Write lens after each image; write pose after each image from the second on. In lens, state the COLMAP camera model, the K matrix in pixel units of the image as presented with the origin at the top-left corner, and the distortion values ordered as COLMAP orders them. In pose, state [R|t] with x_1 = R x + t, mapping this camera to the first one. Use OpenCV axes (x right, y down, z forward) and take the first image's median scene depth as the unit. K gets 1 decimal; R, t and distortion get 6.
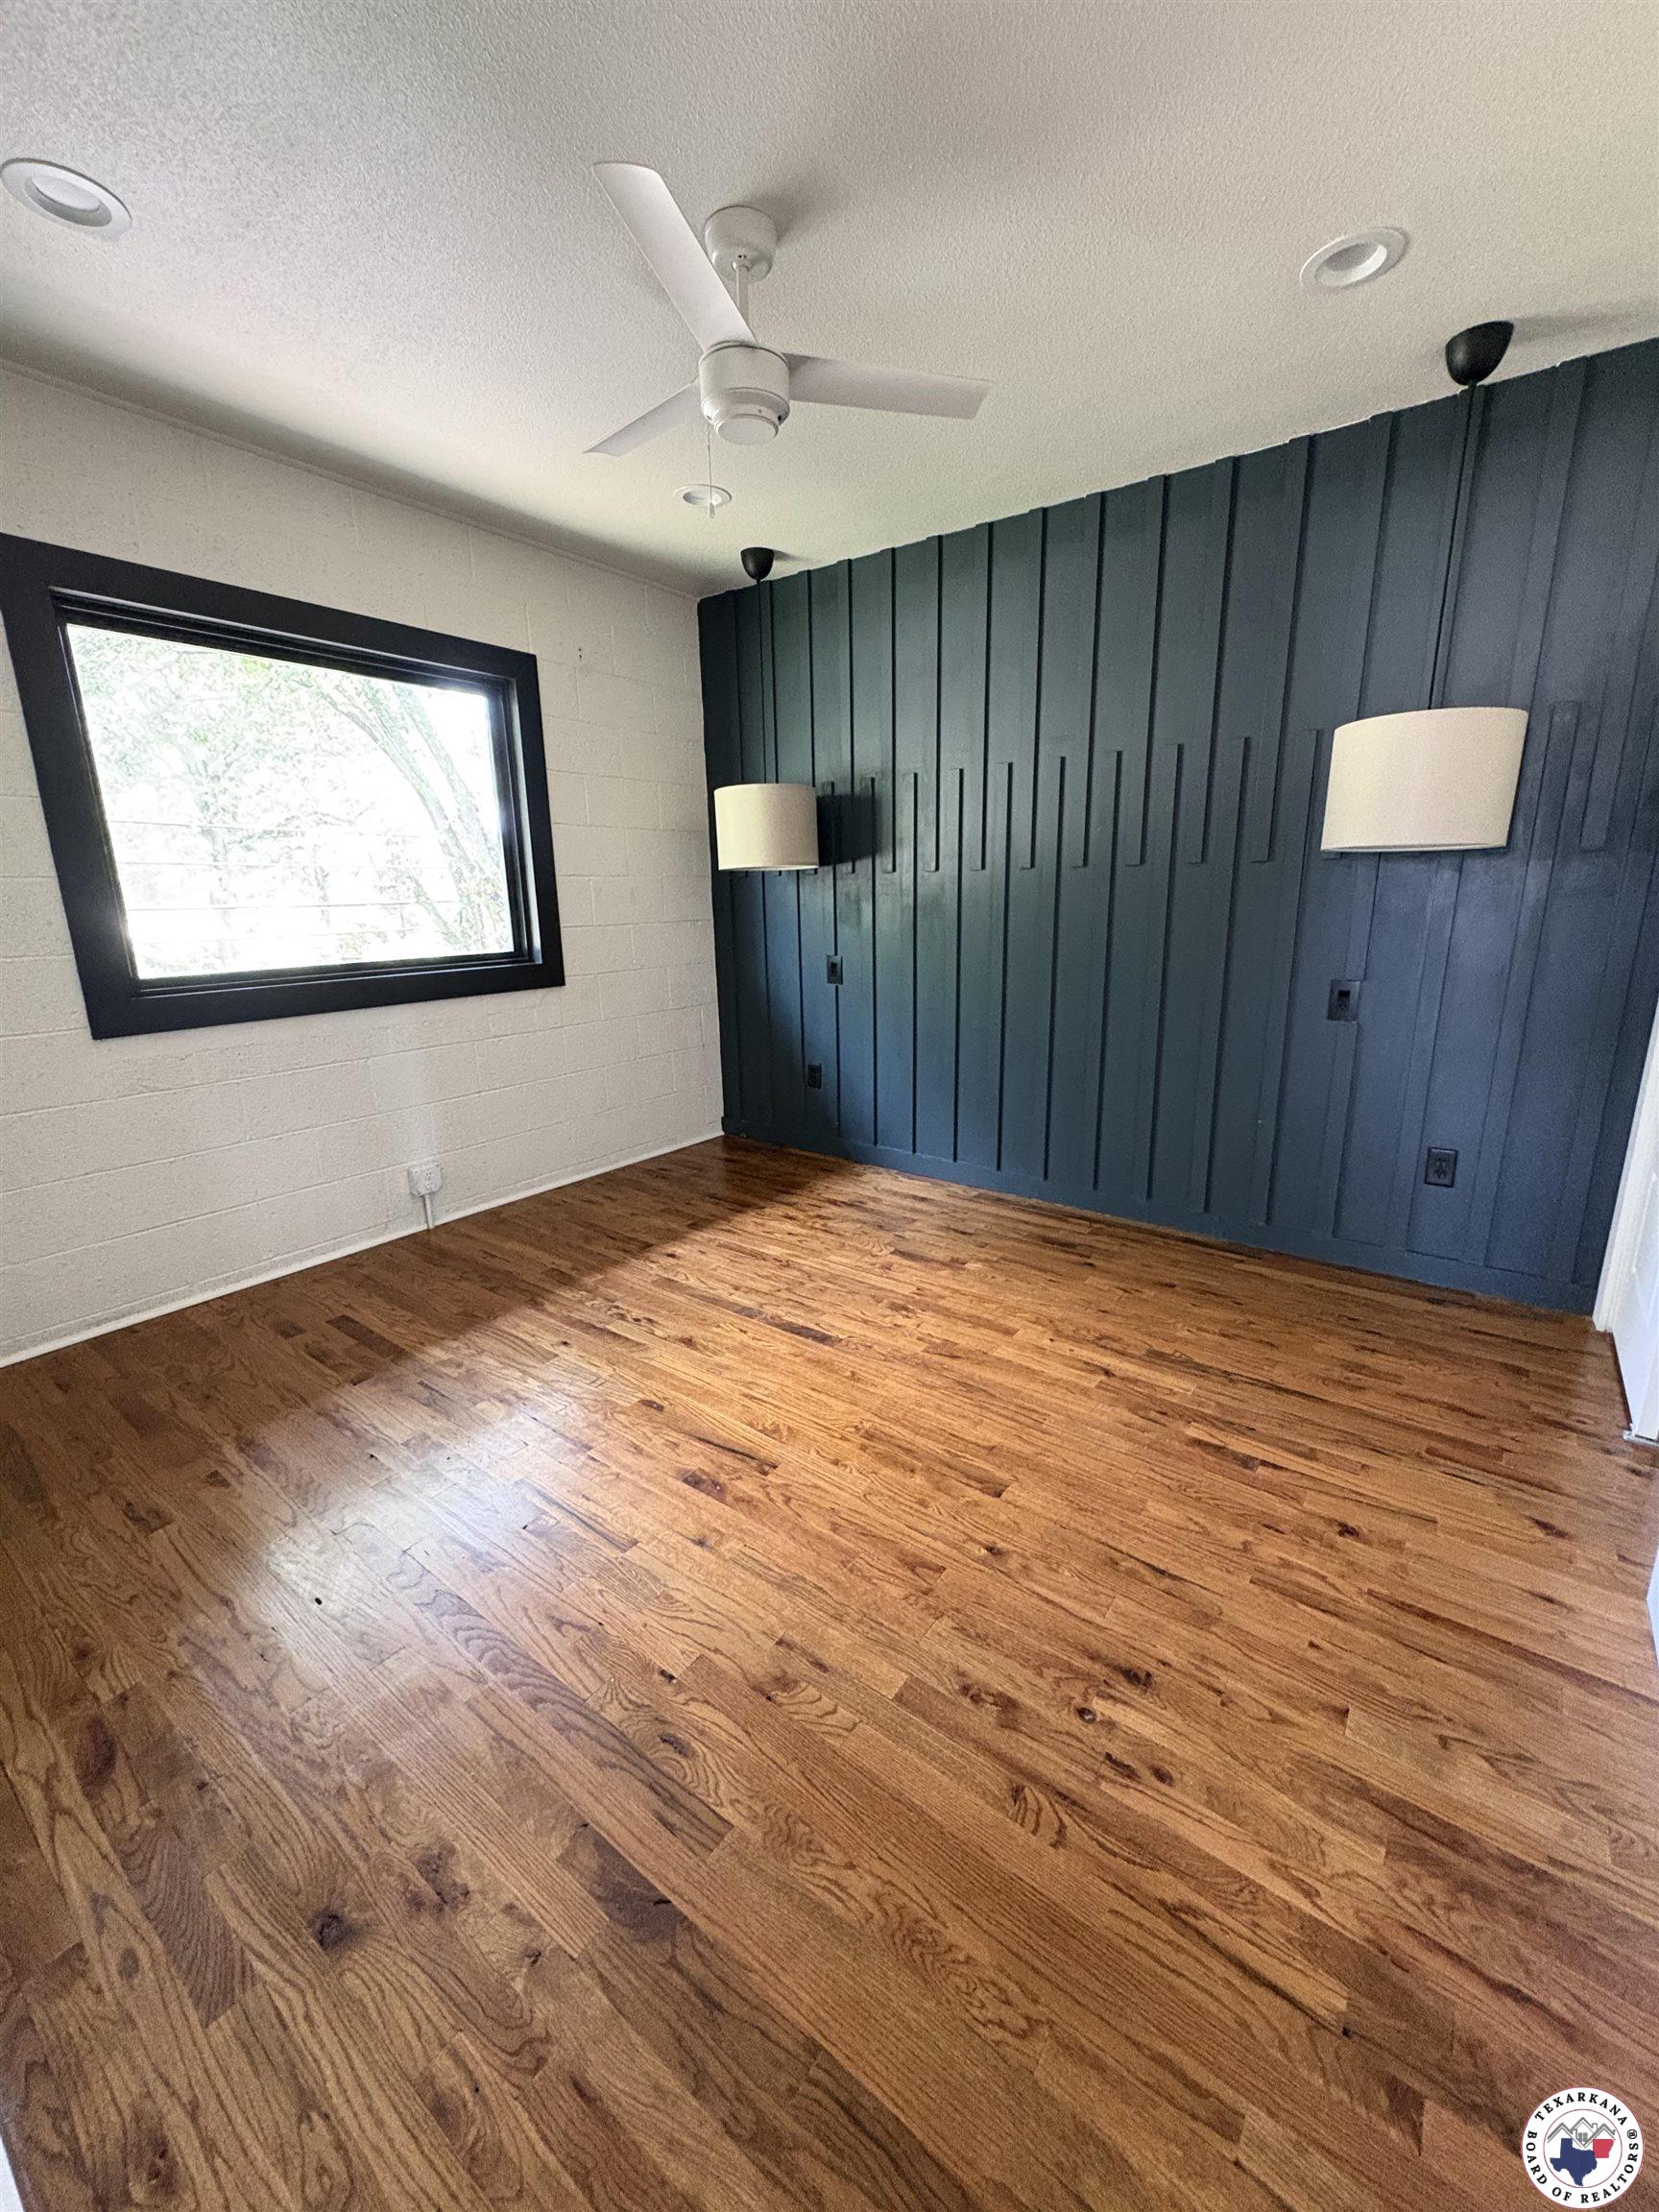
lens RADIAL K [[882.1, 0, 830.5], [0, 882.1, 1105.8], [0, 0, 1]] dist [0.000085, 0.001135]
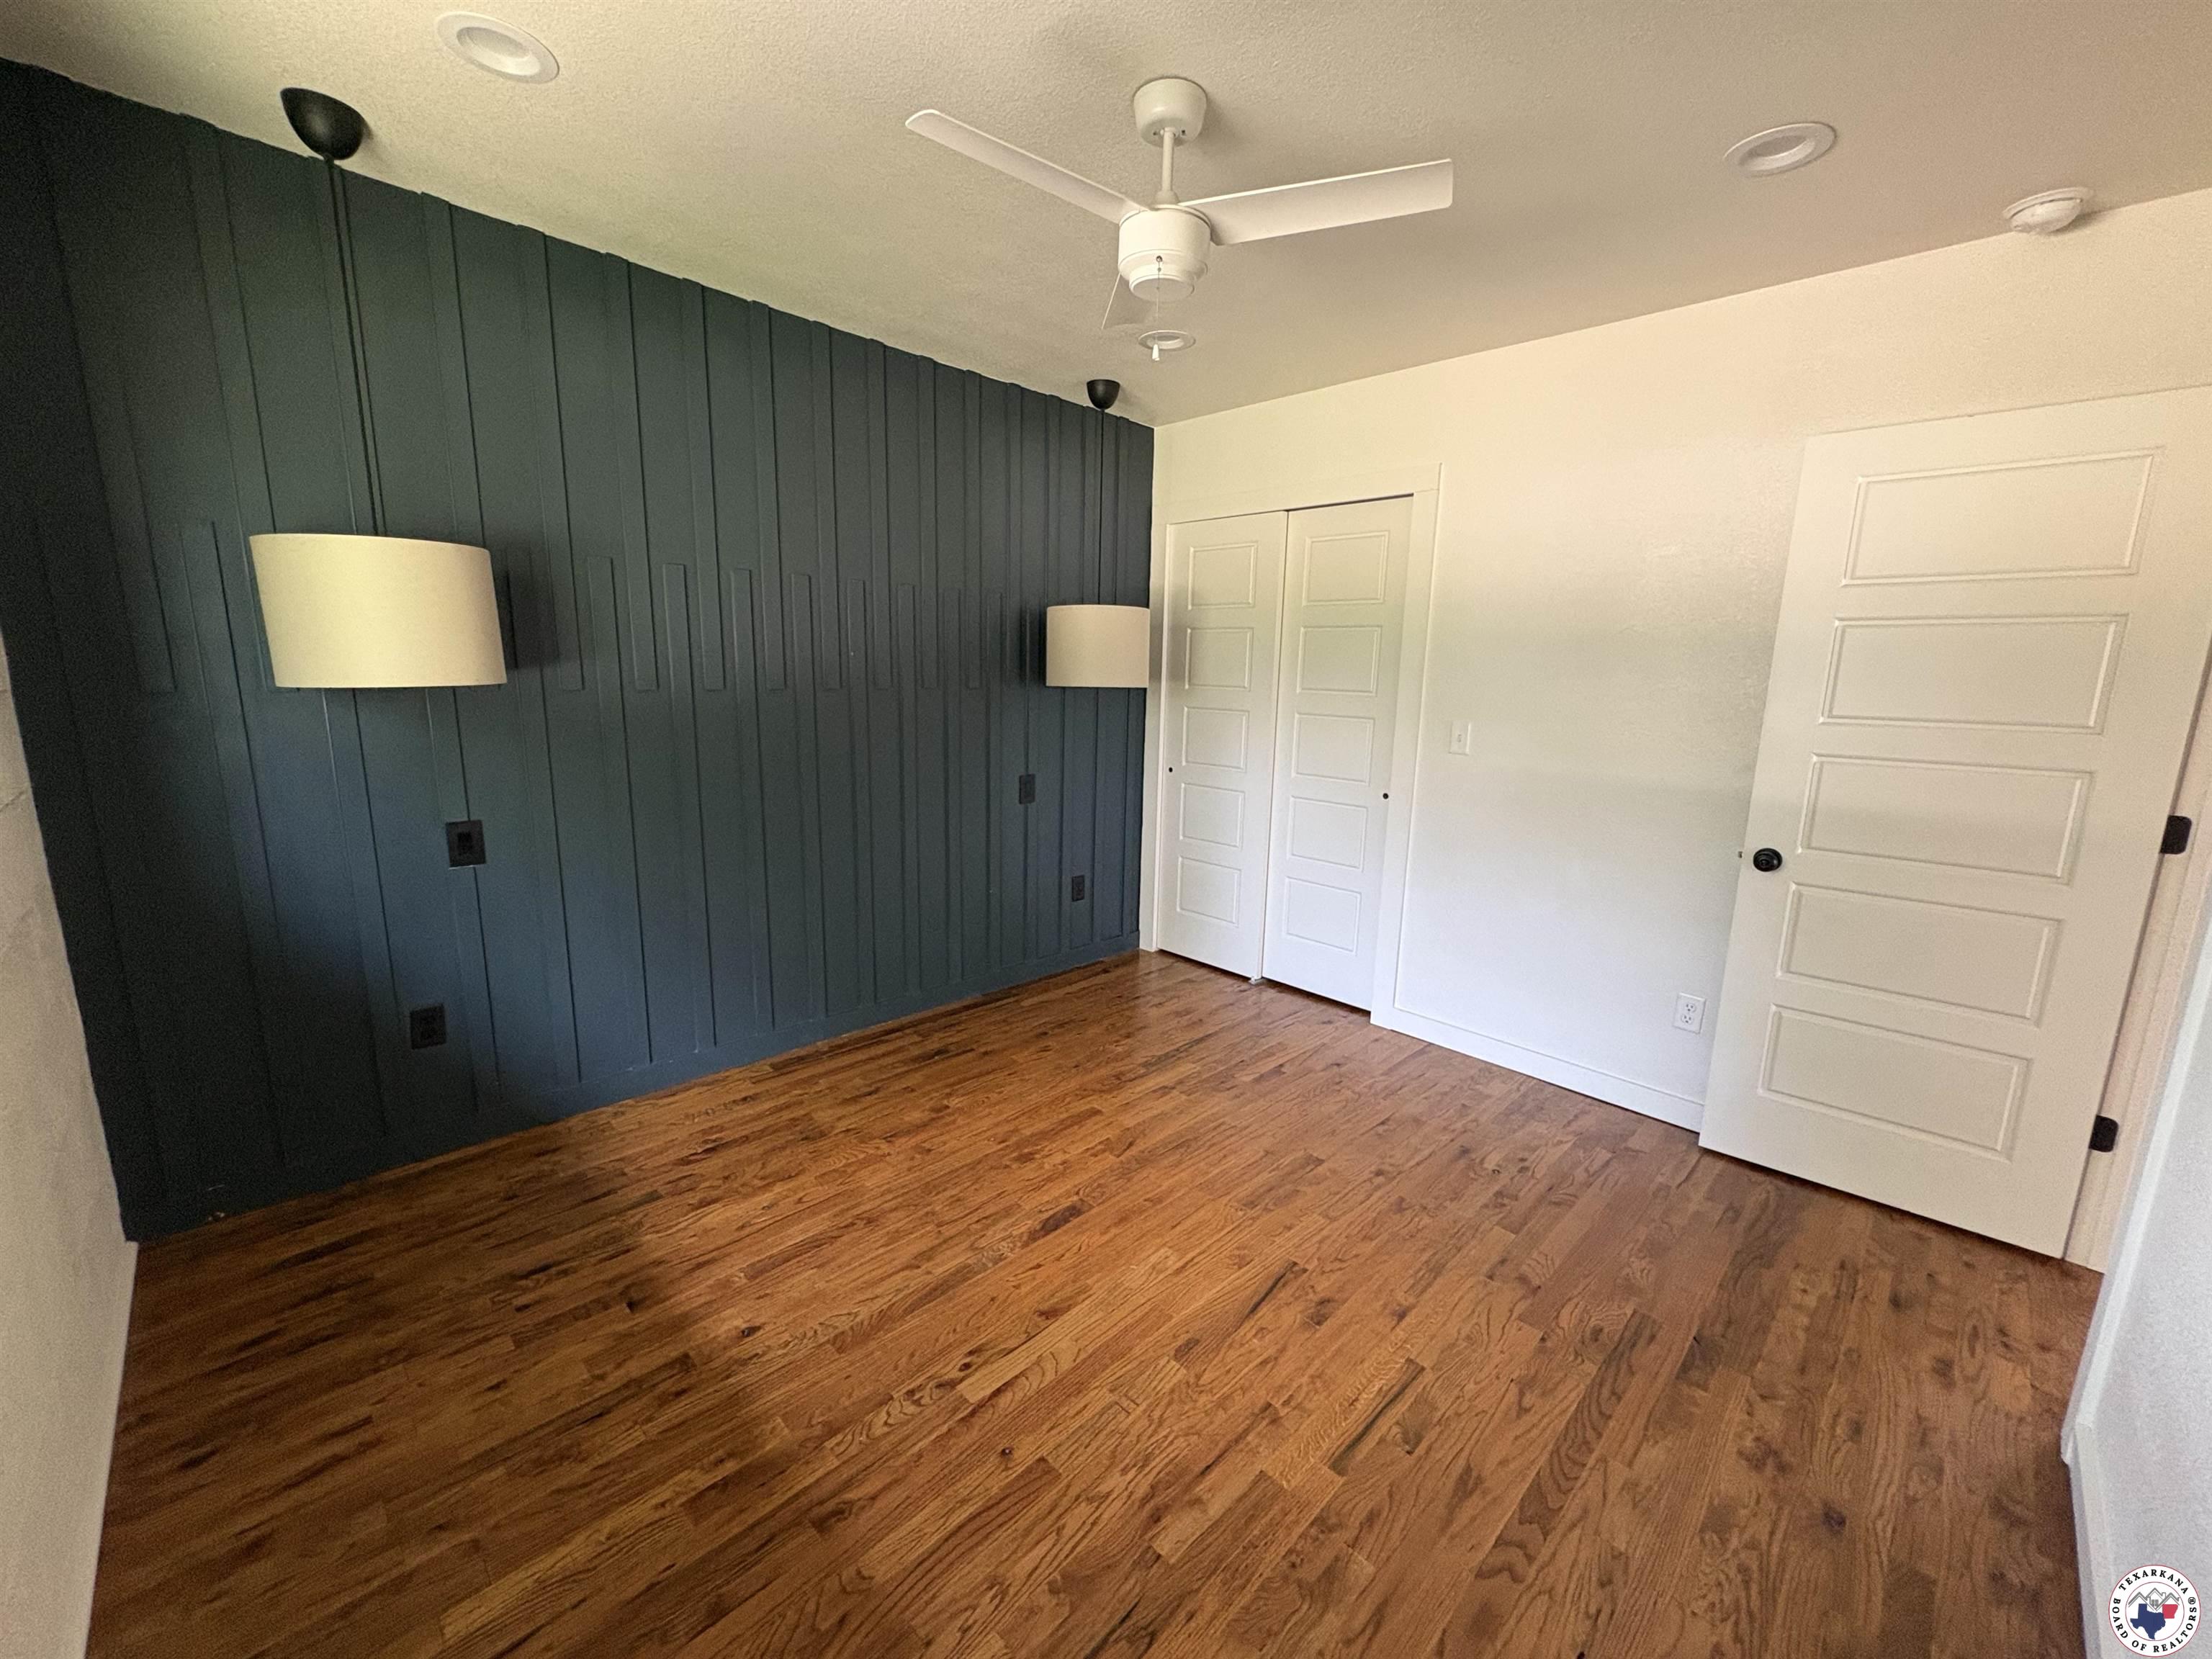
lens RADIAL K [[882.1, 0, 1105.9], [0, 882.1, 829.3], [0, 0, 1]] dist [0.000085, 0.001135]
pose [[0.143346, -0.162543, 0.976233, -0.885637], [0.211011, 0.968758, 0.130314, -0.249756], [-0.966916, 0.187316, 0.173166, 0.771065]]
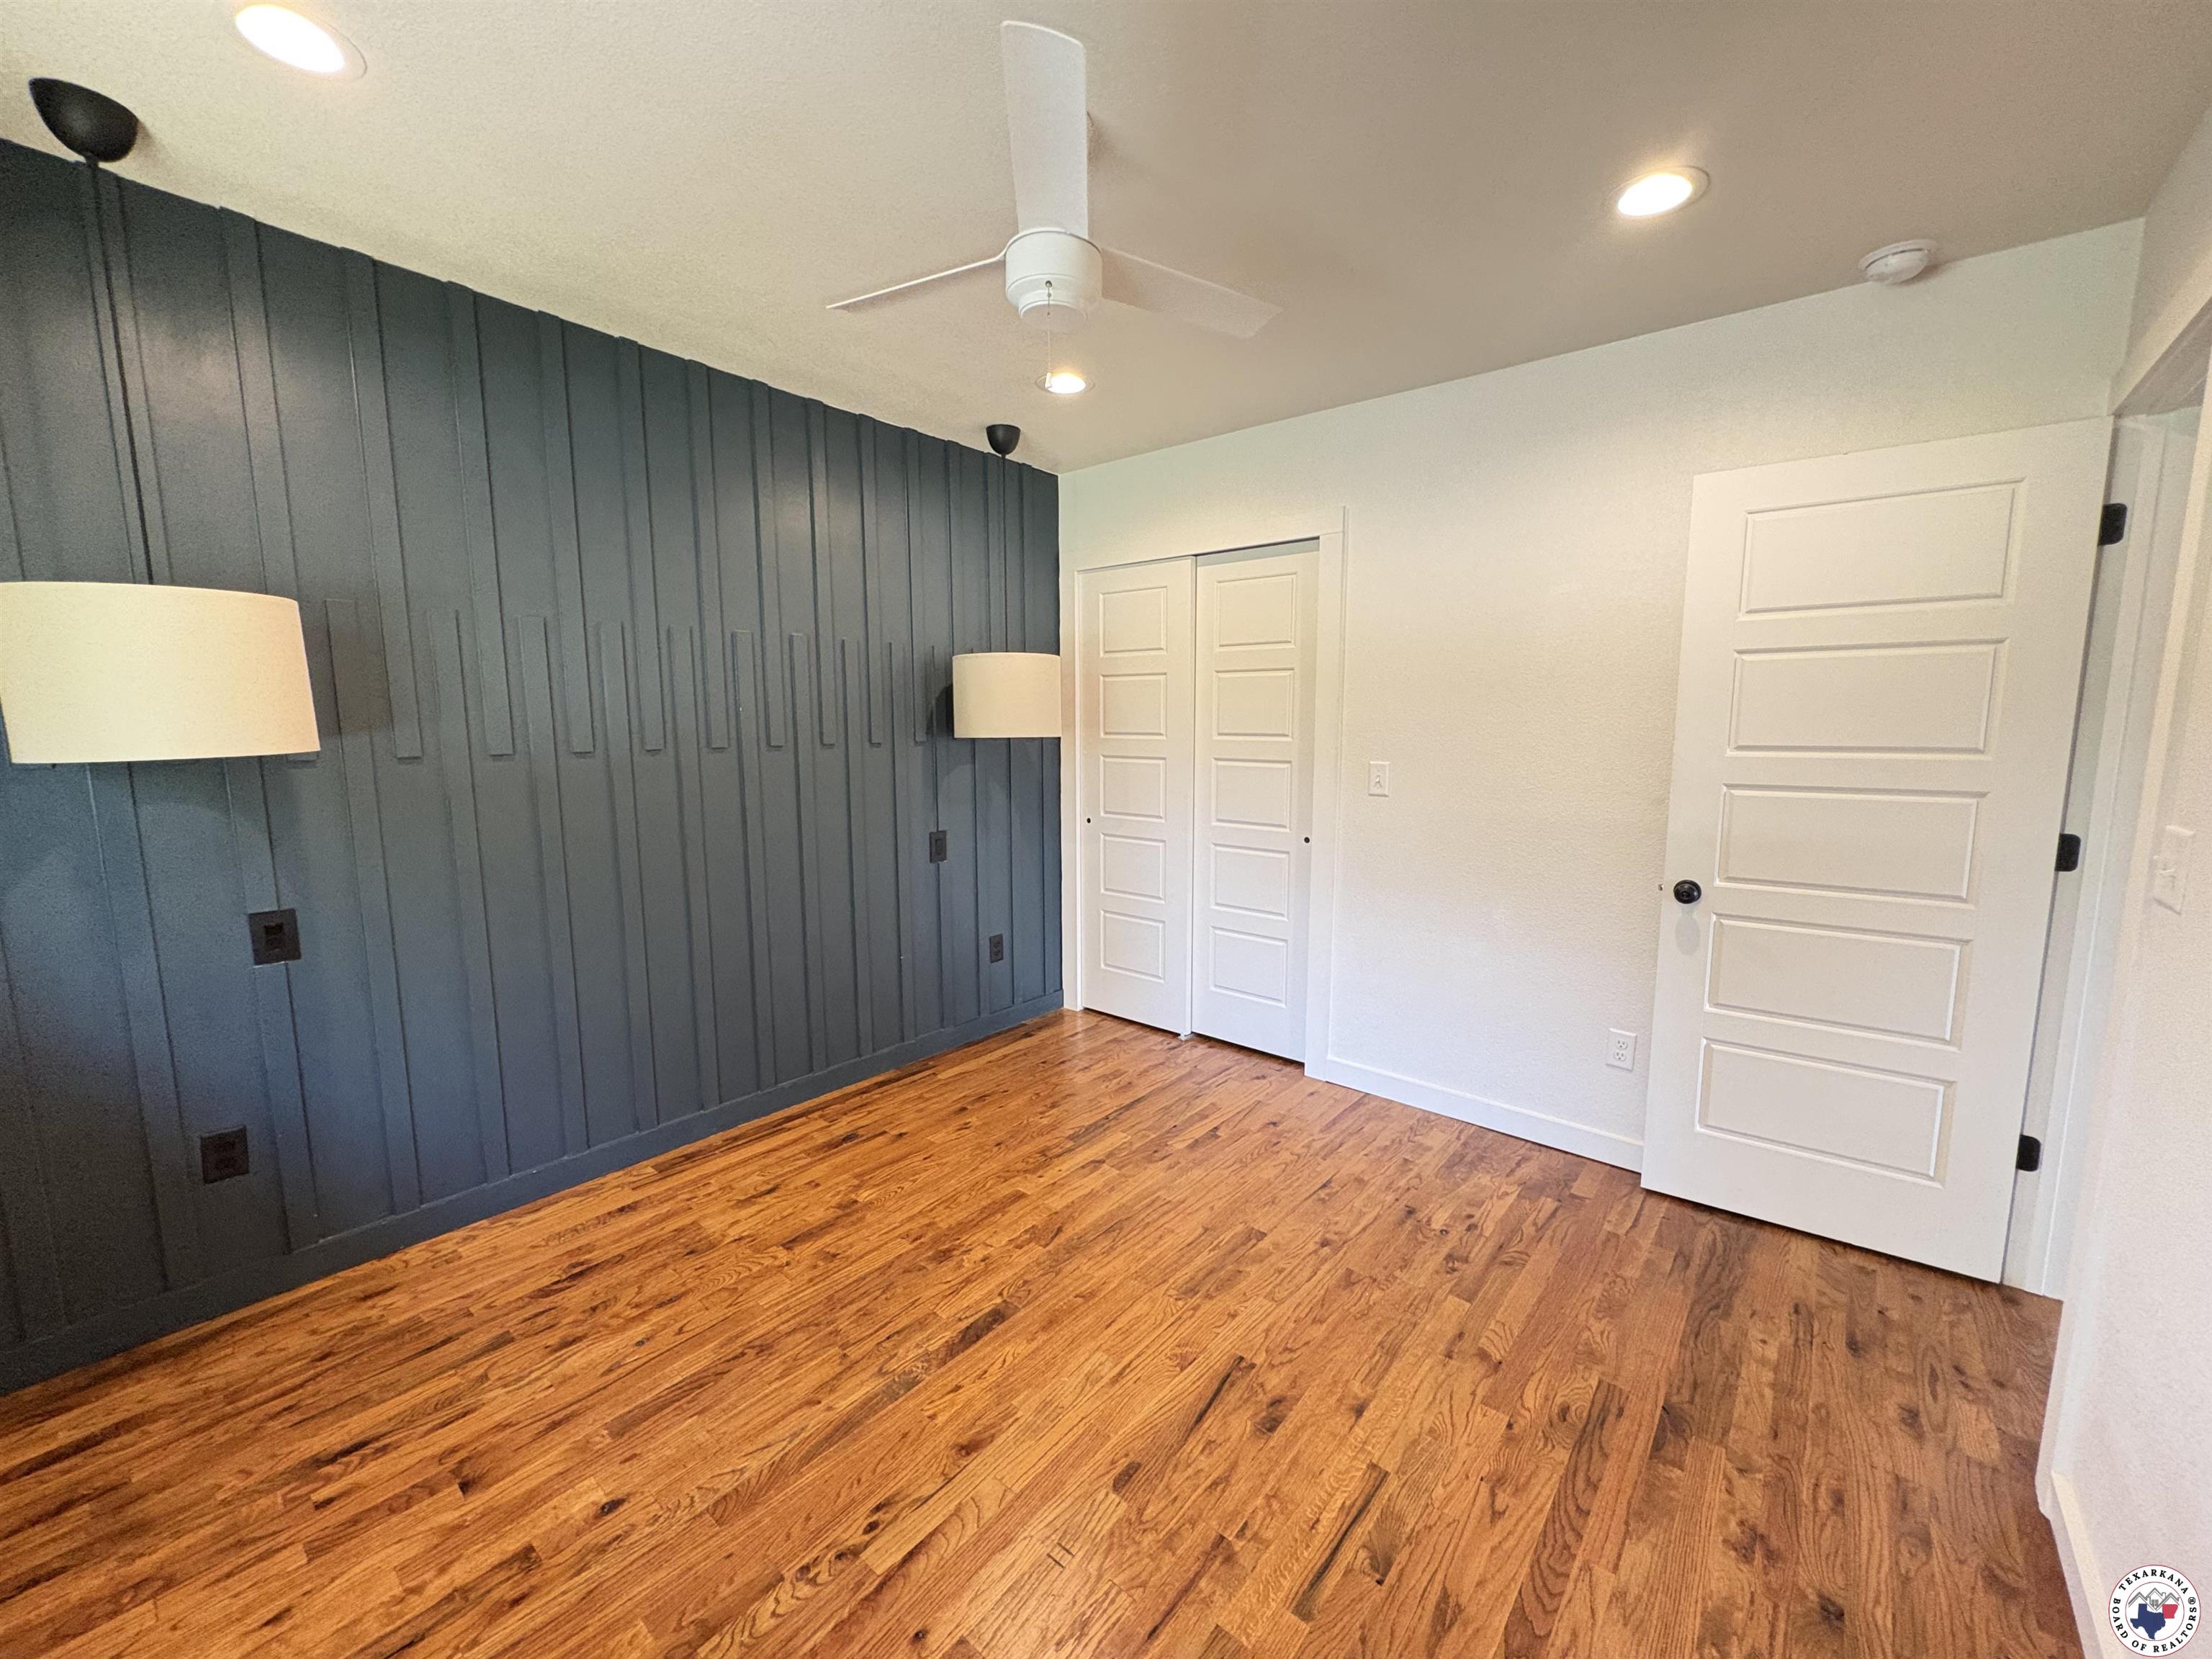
lens RADIAL K [[882.1, 0, 1106.1], [0, 882.1, 828.1], [0, 0, 1]] dist [0.000085, 0.001135]
pose [[0.052368, -0.110473, 0.992498, -0.818450], [0.238265, 0.966541, 0.095012, -0.247721], [-0.969787, 0.231502, 0.076938, 0.768241]]
